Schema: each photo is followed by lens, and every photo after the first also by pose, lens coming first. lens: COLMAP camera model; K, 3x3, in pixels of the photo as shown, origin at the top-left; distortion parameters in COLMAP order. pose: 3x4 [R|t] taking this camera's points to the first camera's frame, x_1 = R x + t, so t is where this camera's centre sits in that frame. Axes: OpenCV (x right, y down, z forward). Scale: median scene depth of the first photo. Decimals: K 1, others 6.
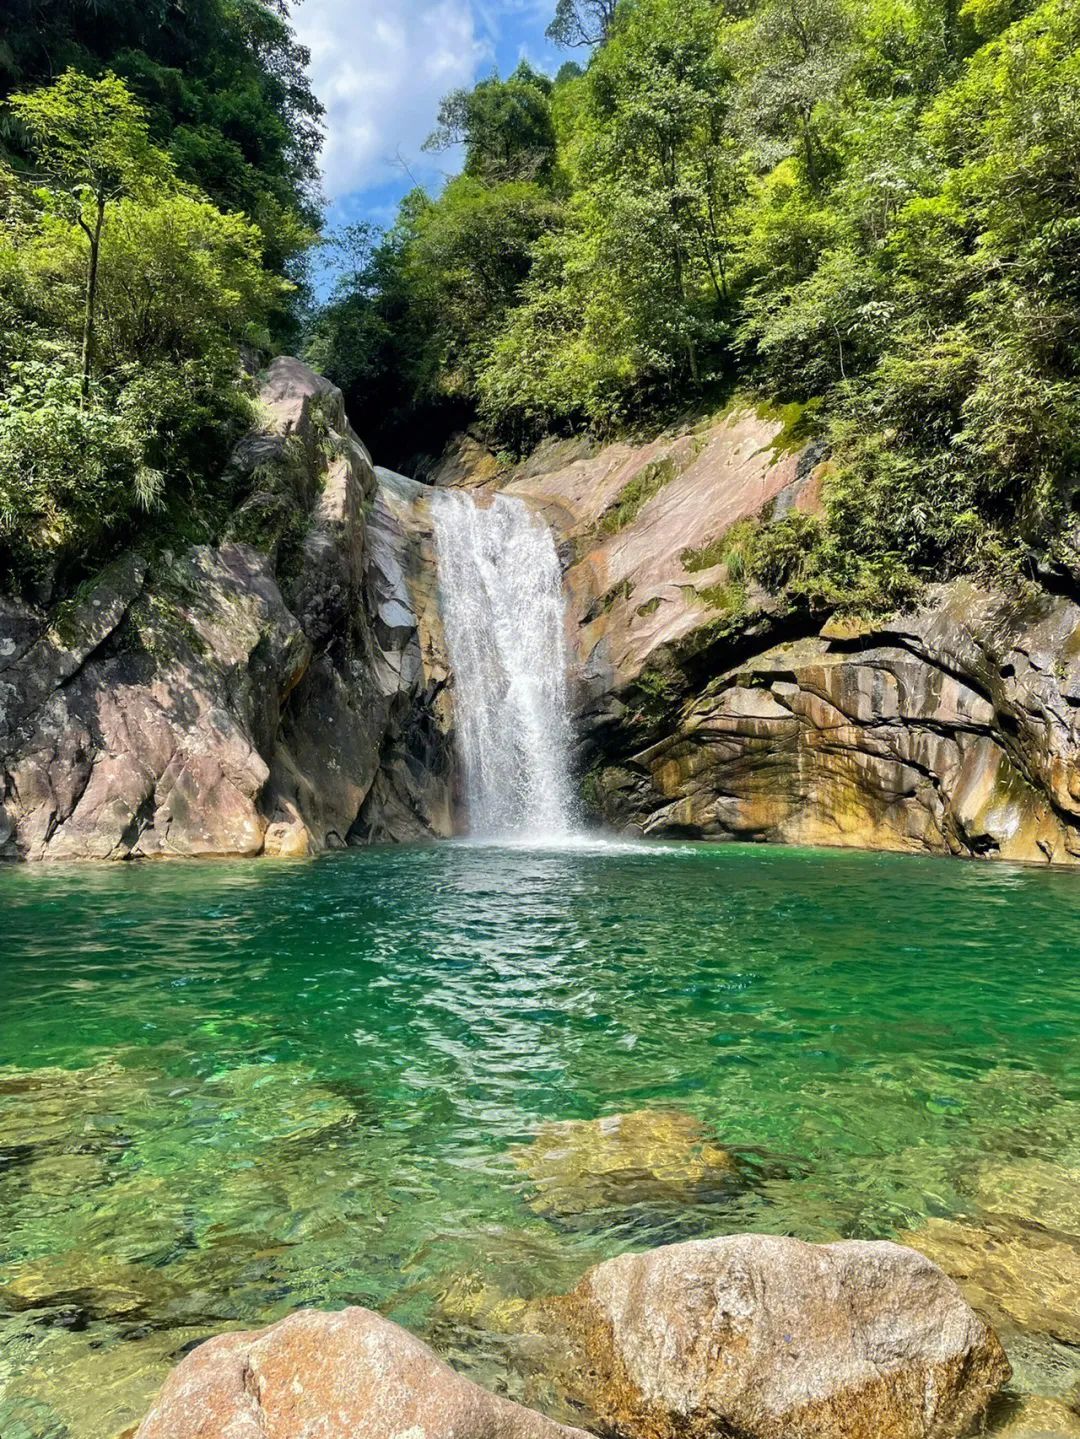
lens RADIAL K [[997.6, 0, 540.0], [0, 997.6, 719.5], [0, 0, 1]] dist [0.041347, -0.000516]
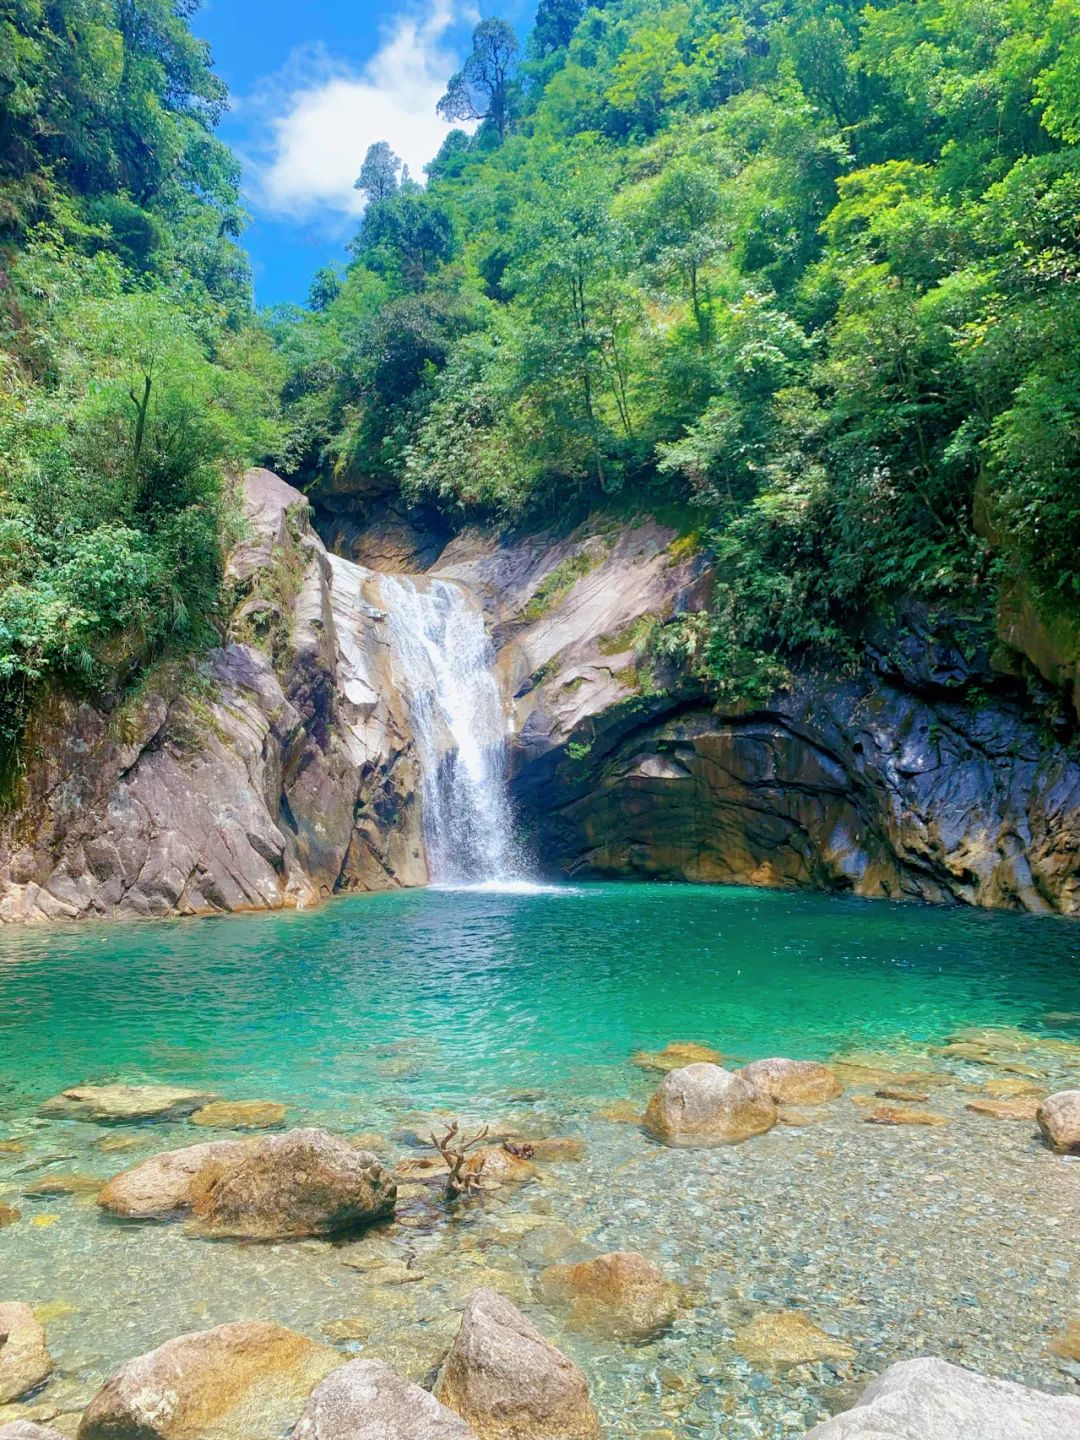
lens RADIAL K [[998.3, 0, 540.0], [0, 998.3, 720.0], [0, 0, 1]] dist [0.041347, -0.000516]
pose [[0.991827, -0.002375, 0.127567, -0.084803], [0.004804, 0.999813, -0.018738, -0.050811], [-0.127498, 0.019198, 0.991653, -0.183454]]
